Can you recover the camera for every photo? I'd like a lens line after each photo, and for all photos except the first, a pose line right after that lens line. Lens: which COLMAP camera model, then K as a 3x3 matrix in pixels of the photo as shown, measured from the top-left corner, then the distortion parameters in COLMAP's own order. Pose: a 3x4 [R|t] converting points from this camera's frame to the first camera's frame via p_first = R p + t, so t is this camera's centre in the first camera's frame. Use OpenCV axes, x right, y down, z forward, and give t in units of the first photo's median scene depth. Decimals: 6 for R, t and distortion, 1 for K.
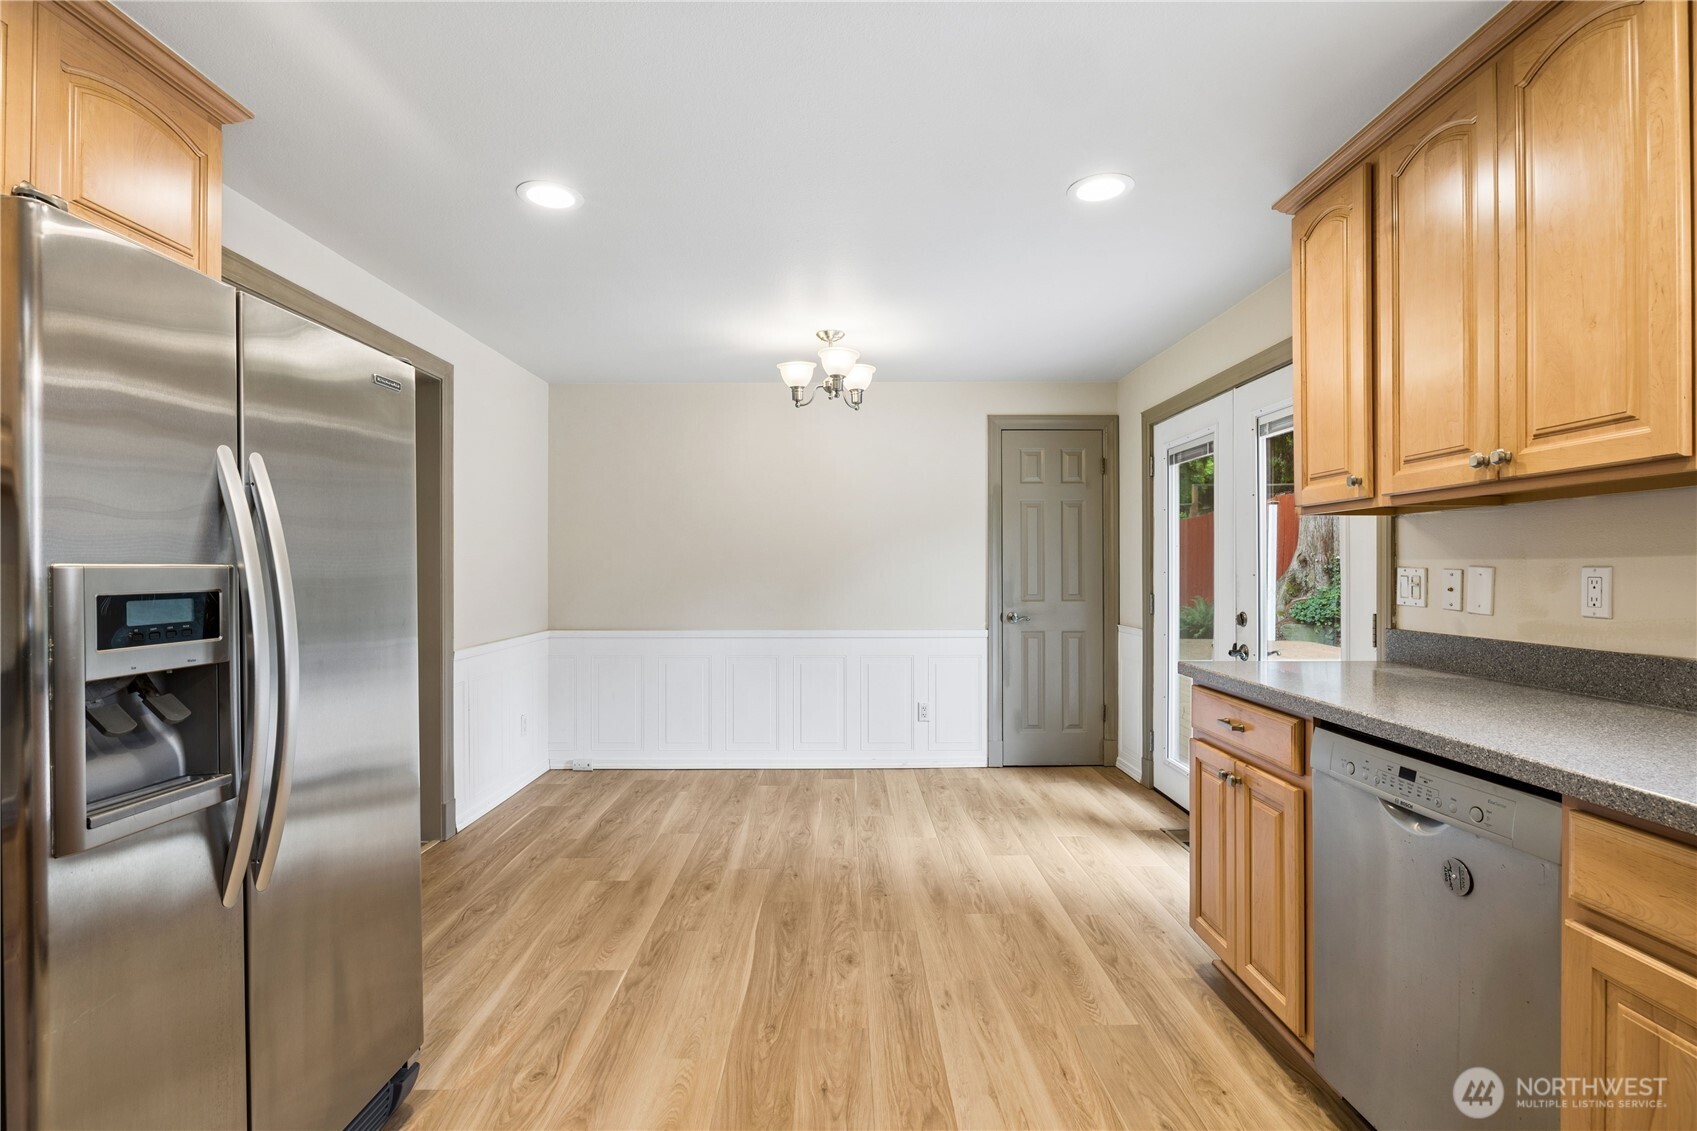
lens RADIAL K [[791.9, 0, 844.0], [0, 791.9, 567.1], [0, 0, 1]] dist [-0.007366, 0.000586]
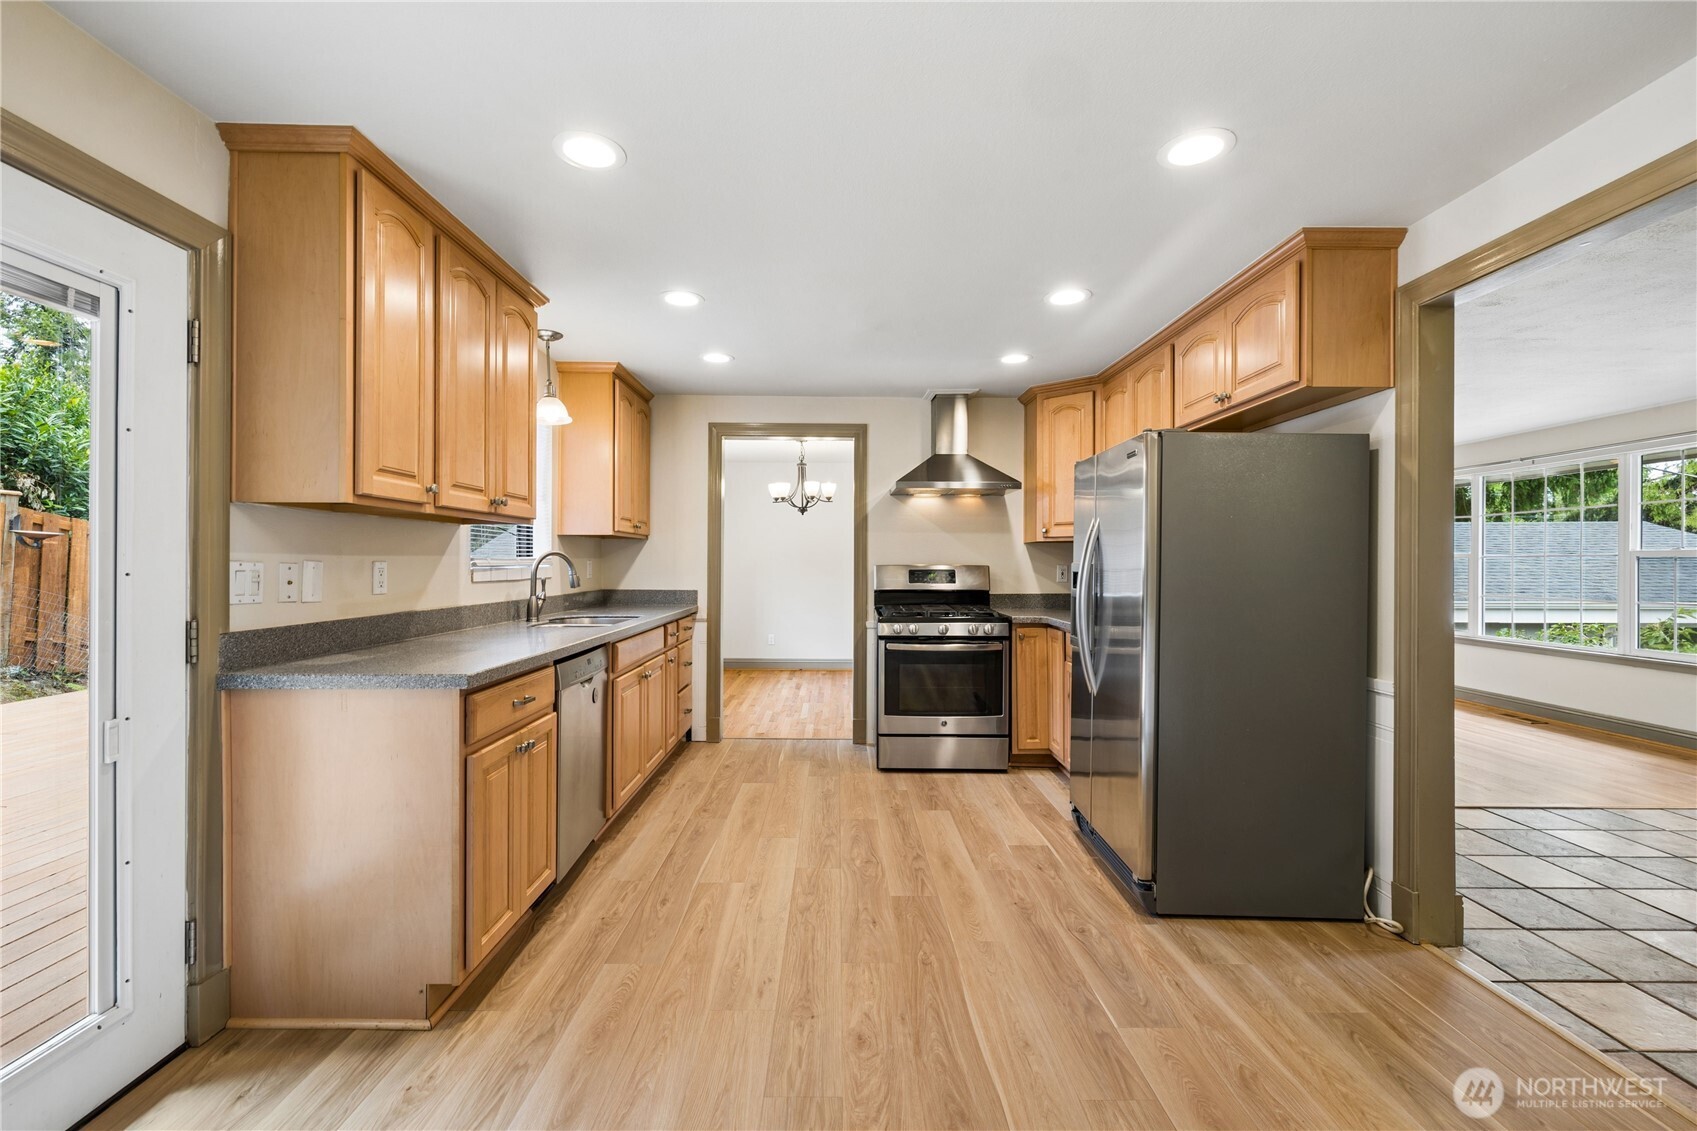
lens RADIAL K [[713.5, 0, 844.0], [0, 713.5, 562.9], [0, 0, 1]] dist [-0.002723, 0.000781]
pose [[-0.999987, -0.002702, -0.004343, 0.029909], [-0.002693, 0.999994, -0.002125, 0.002261], [0.004348, -0.002114, -0.999988, 1.808679]]
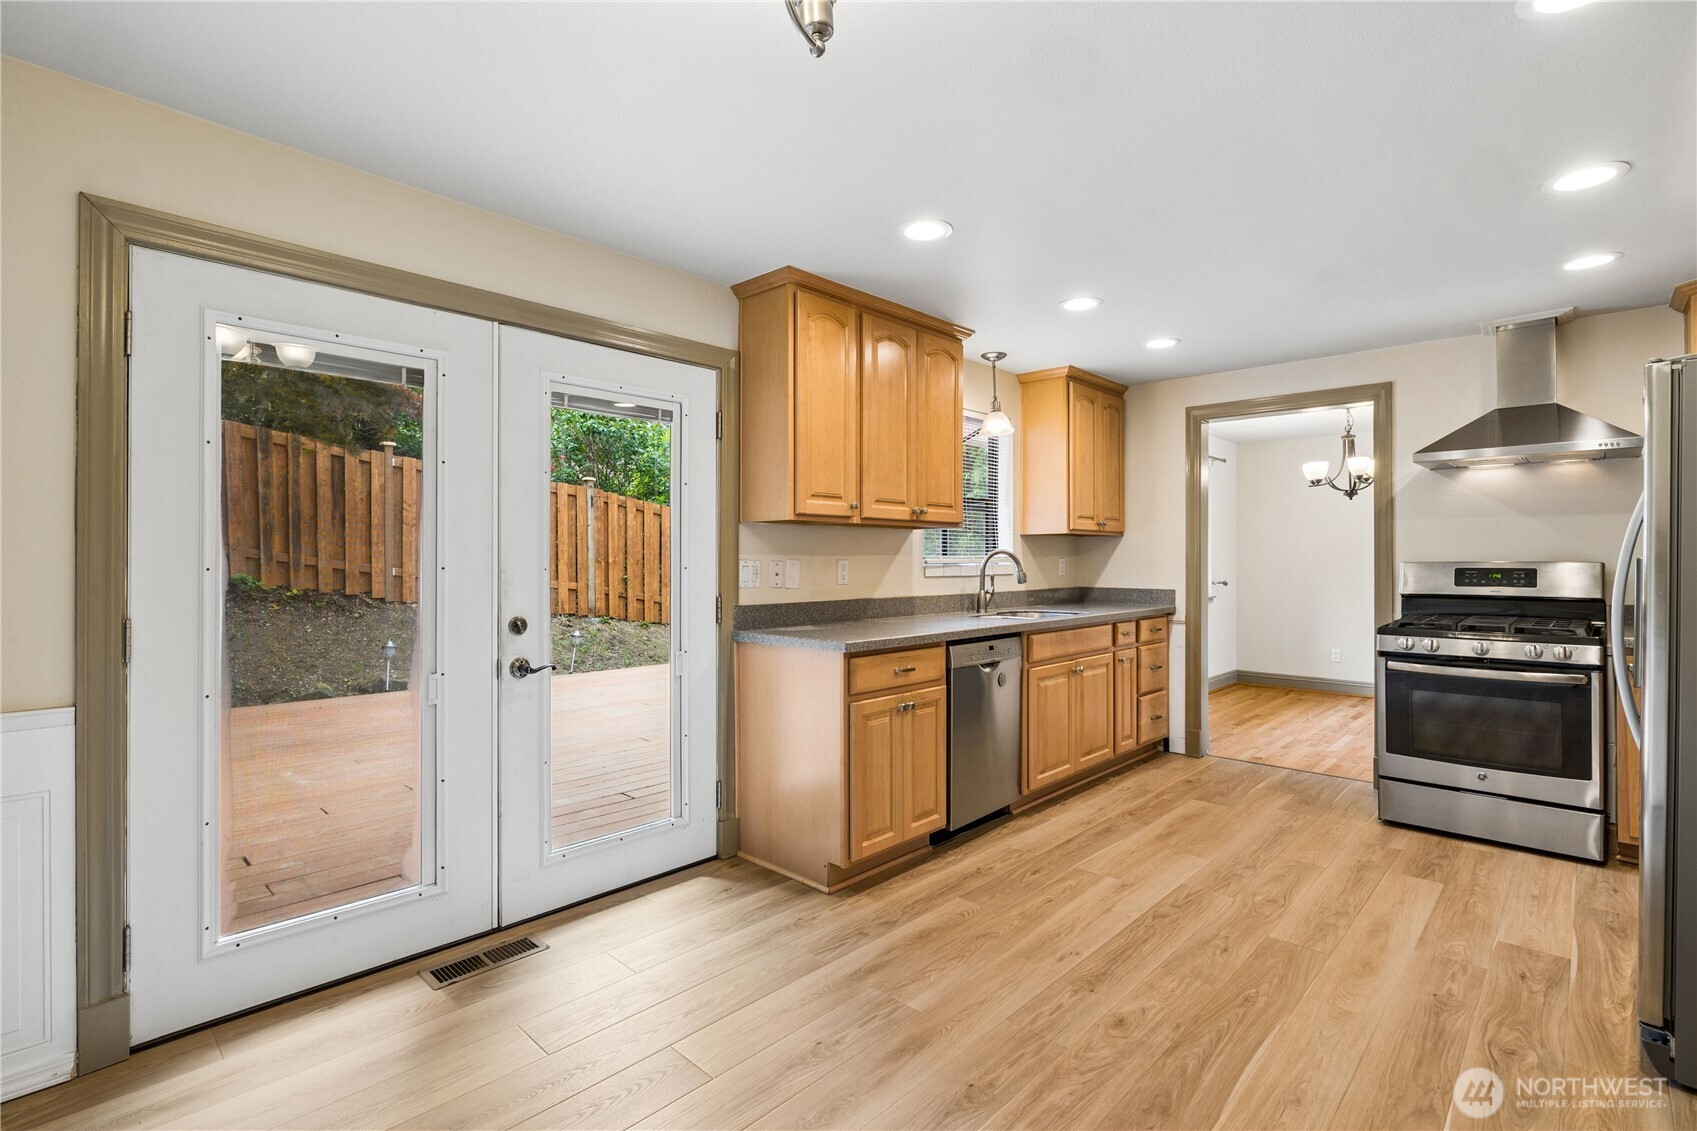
lens RADIAL K [[791.9, 0, 843.9], [0, 791.9, 557.1], [0, 0, 1]] dist [-0.007366, 0.000586]
pose [[-0.721812, 0.004599, 0.692074, -0.380706], [0.000049, 0.999978, -0.006595, 0.004183], [-0.692090, -0.004727, -0.721796, 1.886261]]
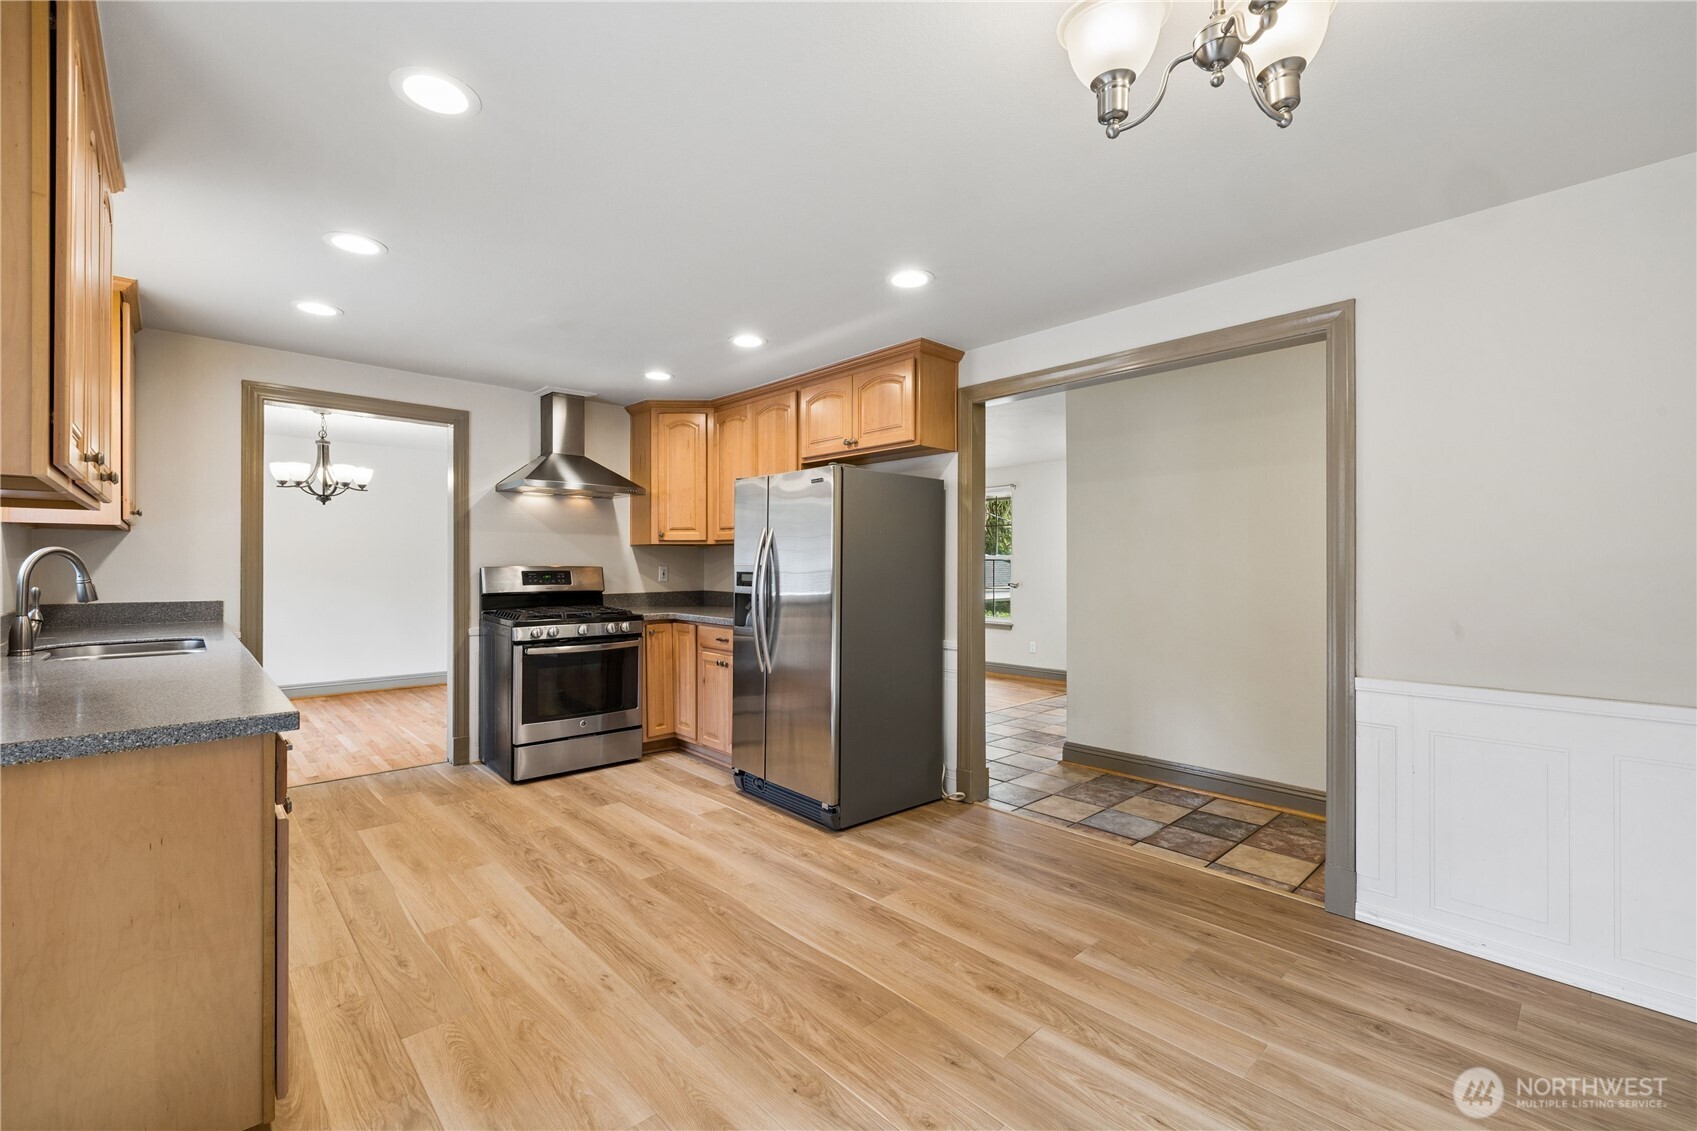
lens RADIAL K [[713.5, 0, 842.9], [0, 713.5, 565.7], [0, 0, 1]] dist [-0.002723, 0.000781]
pose [[-0.733651, 0.000894, -0.679526, 0.506639], [-0.000387, 0.999998, 0.001733, -0.002308], [0.679526, 0.001534, -0.733649, 1.787445]]
